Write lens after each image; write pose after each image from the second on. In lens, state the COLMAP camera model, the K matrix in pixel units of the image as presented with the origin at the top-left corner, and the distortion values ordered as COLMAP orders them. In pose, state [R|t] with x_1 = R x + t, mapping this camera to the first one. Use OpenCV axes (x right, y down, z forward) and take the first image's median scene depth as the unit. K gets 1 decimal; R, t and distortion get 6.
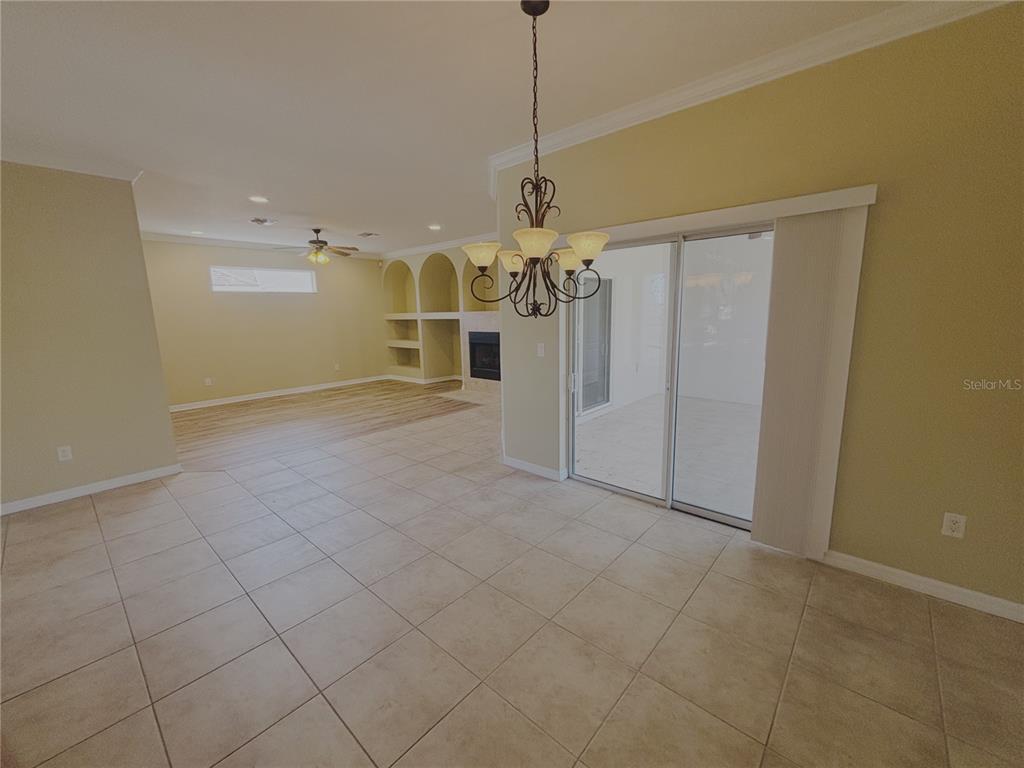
lens RADIAL K [[418.5, 0, 522.7], [0, 418.5, 383.2], [0, 0, 1]] dist [0.000999, 0.000340]
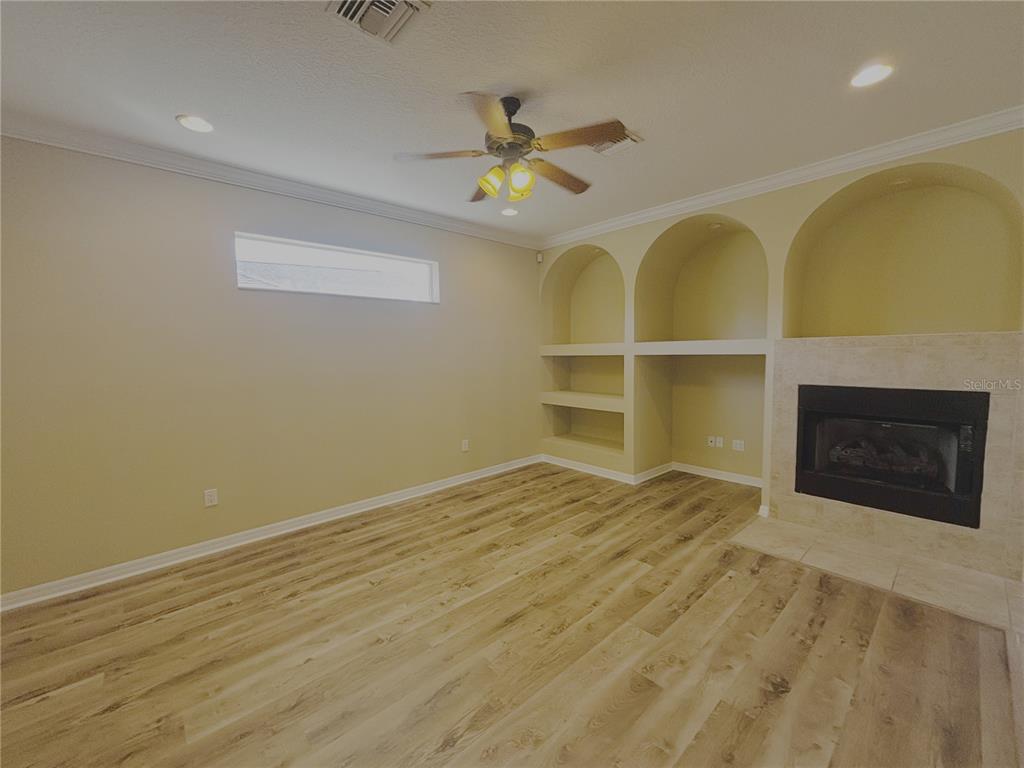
lens RADIAL K [[418.5, 0, 514.0], [0, 418.5, 380.1], [0, 0, 1]] dist [0.000999, 0.000340]
pose [[0.993217, 0.013815, -0.115454, -0.320147], [-0.025449, 0.994671, -0.099906, -0.067586], [0.113458, 0.102166, 0.988276, 0.482497]]
